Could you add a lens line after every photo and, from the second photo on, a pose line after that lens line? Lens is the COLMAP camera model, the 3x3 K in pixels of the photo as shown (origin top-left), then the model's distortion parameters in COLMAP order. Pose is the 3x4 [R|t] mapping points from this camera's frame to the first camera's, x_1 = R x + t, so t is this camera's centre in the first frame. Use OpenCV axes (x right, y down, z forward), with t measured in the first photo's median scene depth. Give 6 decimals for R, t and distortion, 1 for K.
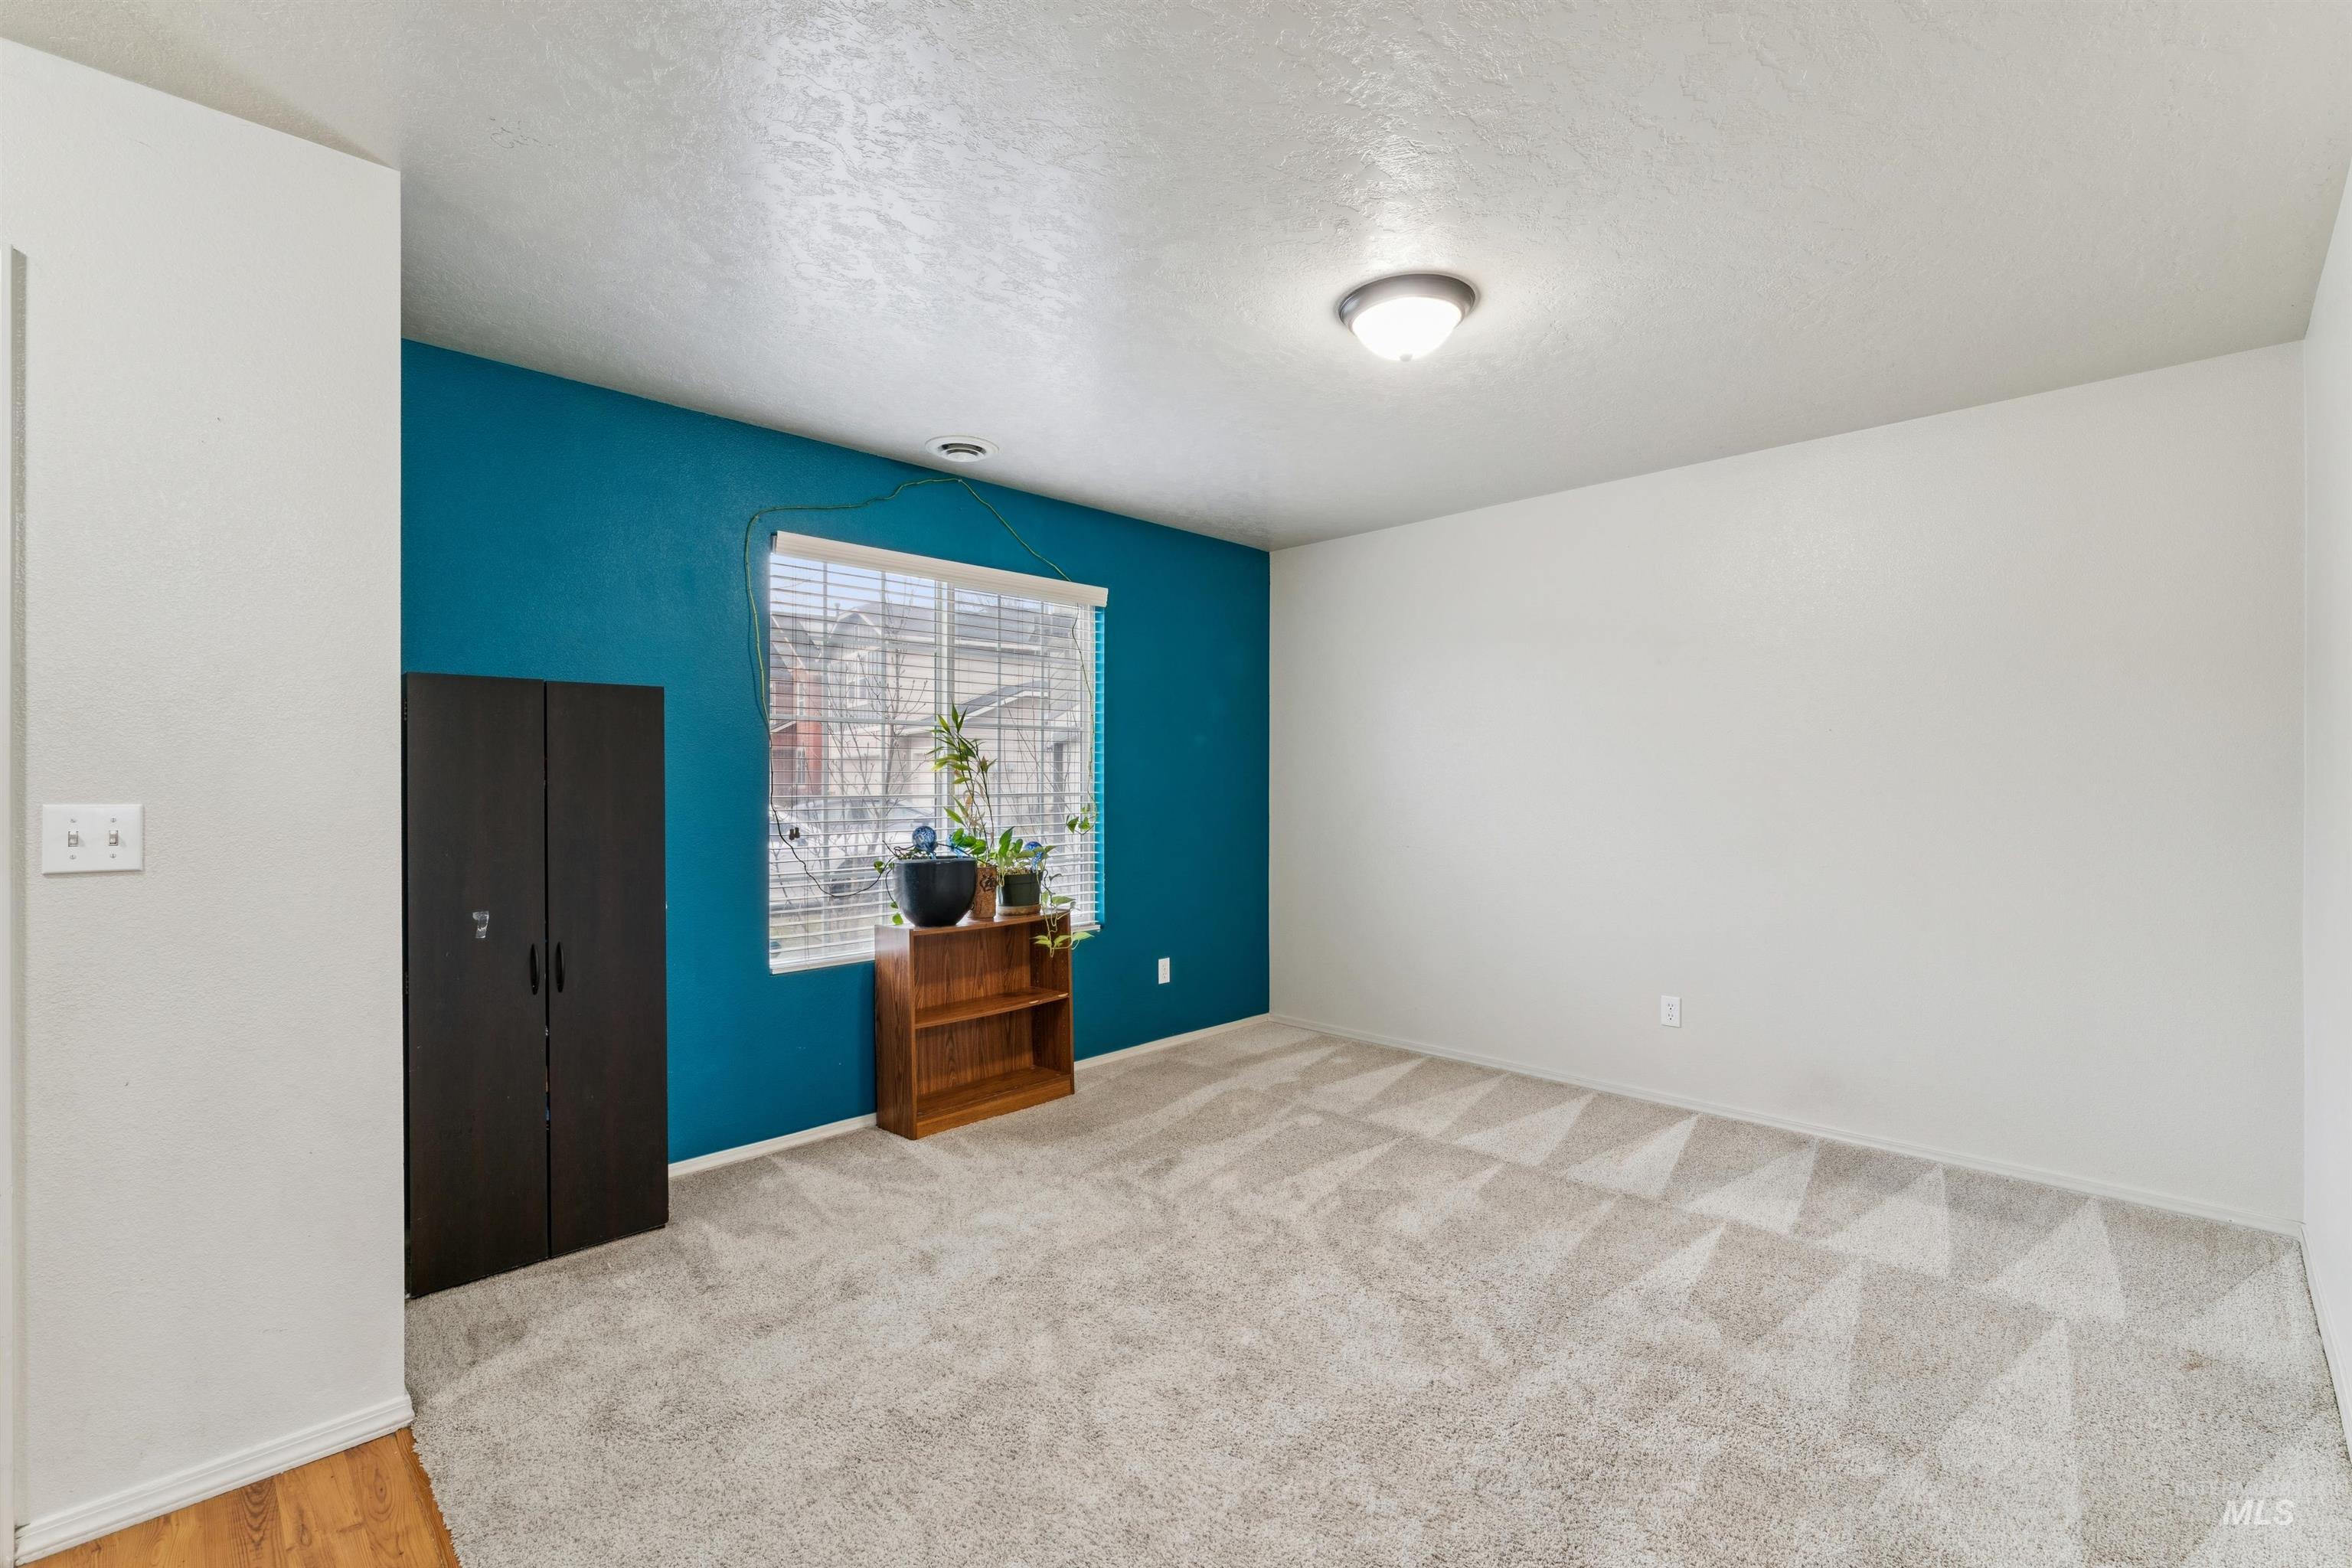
lens RADIAL K [[1015.5, 0, 1176.6], [0, 1015.5, 771.6], [0, 0, 1]] dist [-0.004540, 0.001110]
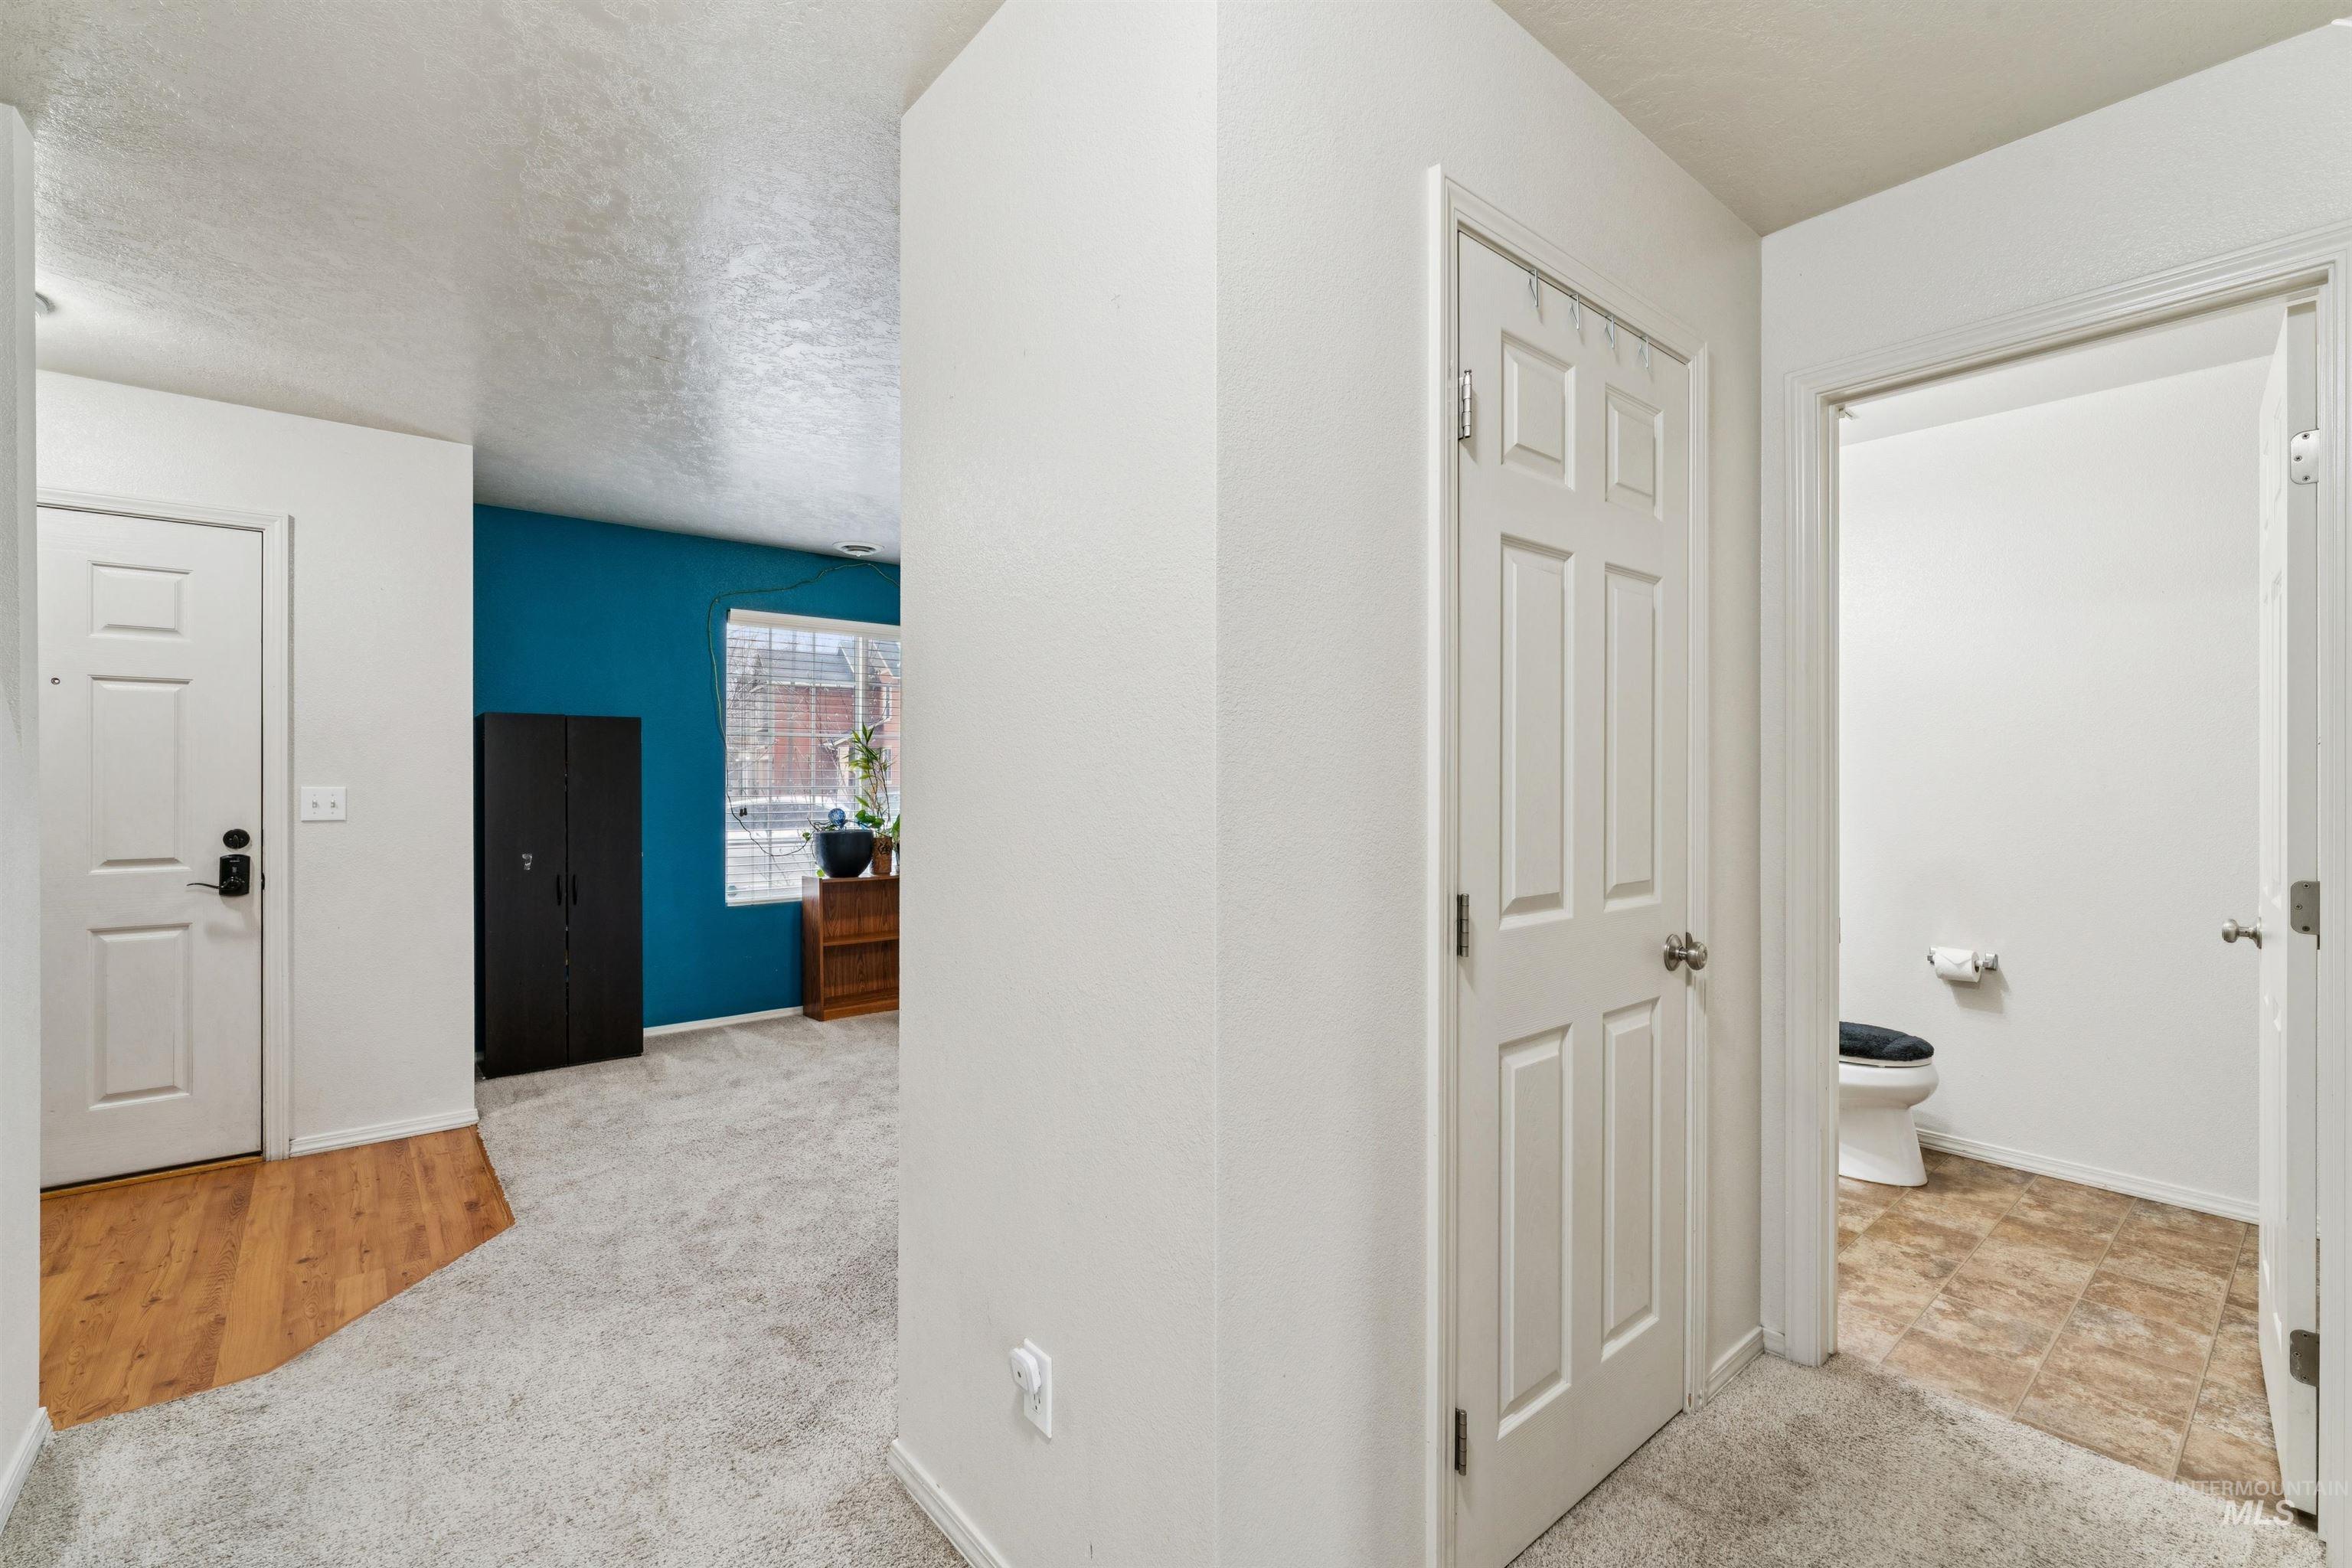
lens RADIAL K [[1015.5, 0, 1185.9], [0, 1015.5, 769.1], [0, 0, 1]] dist [-0.004540, 0.001110]
pose [[0.996101, 0.001875, -0.088205, 0.436853], [-0.001824, 0.999998, 0.000658, -0.004079], [0.088206, -0.000494, 0.996102, -0.458645]]
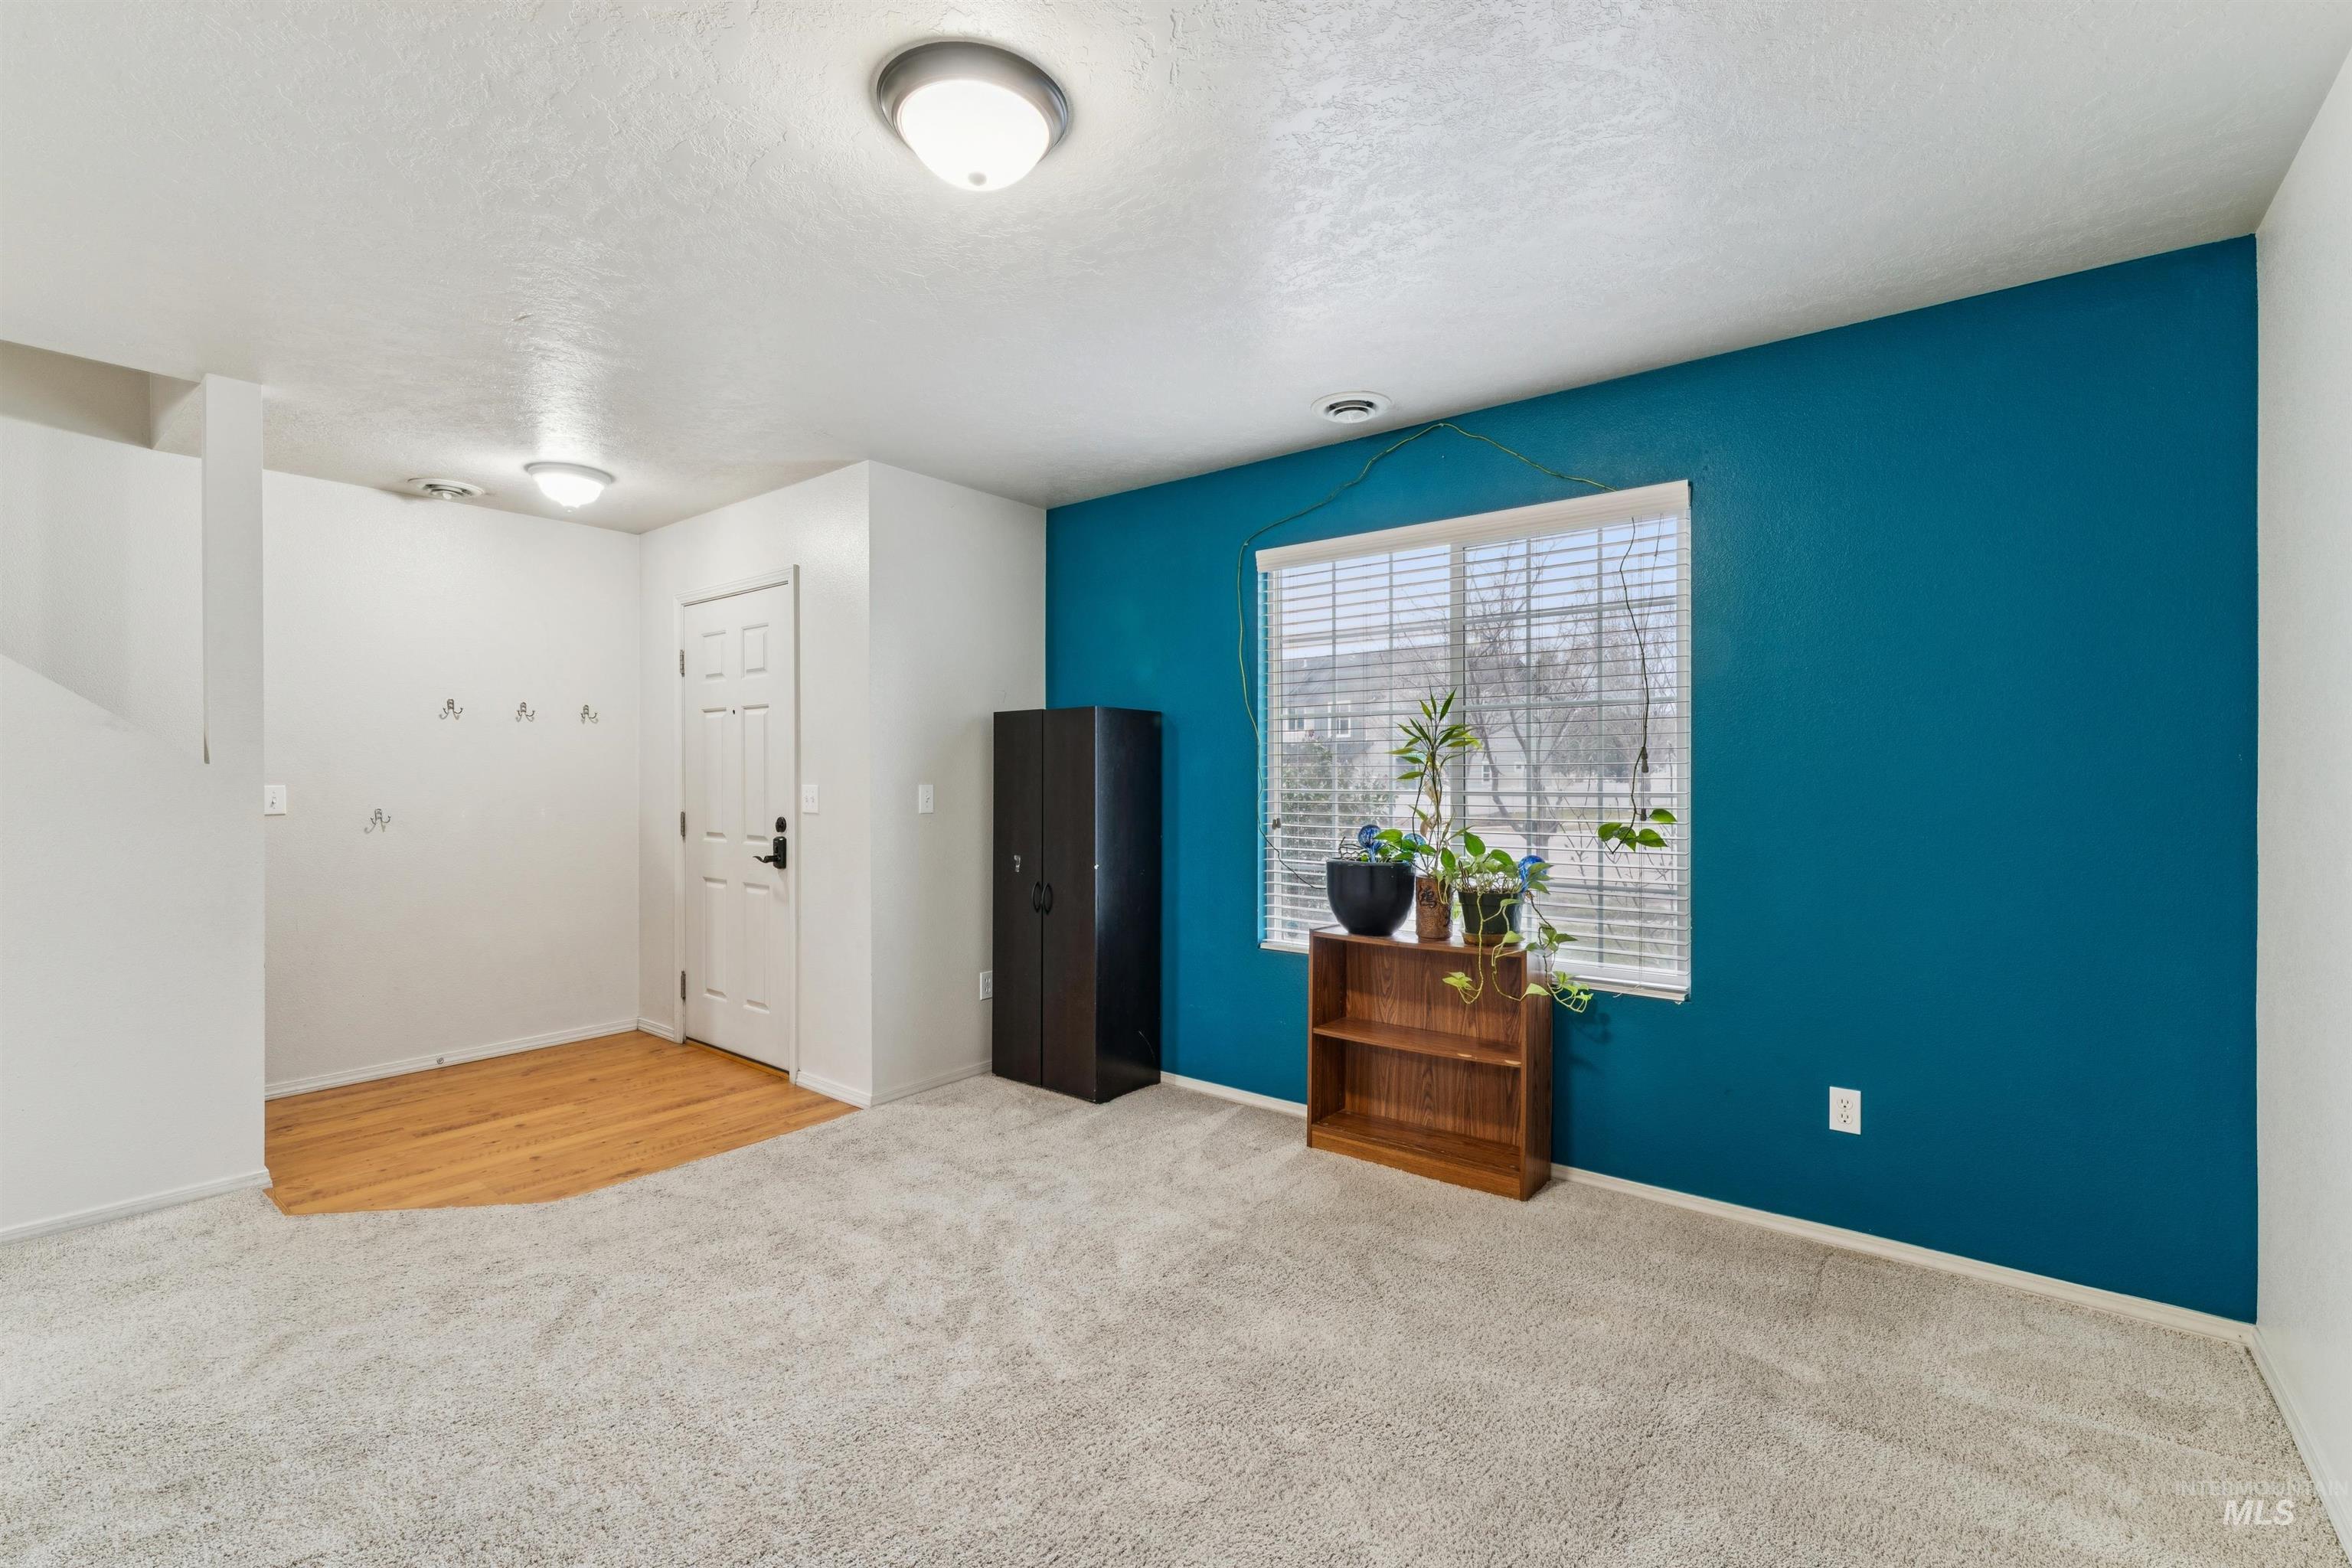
lens RADIAL K [[1015.5, 0, 1170.9], [0, 1015.5, 765.0], [0, 0, 1]] dist [-0.004540, 0.001110]
pose [[0.108370, -0.008940, -0.994070, 0.770154], [0.010417, 0.999915, -0.007857, 0.006608], [0.994056, -0.009504, 0.108454, 0.855358]]
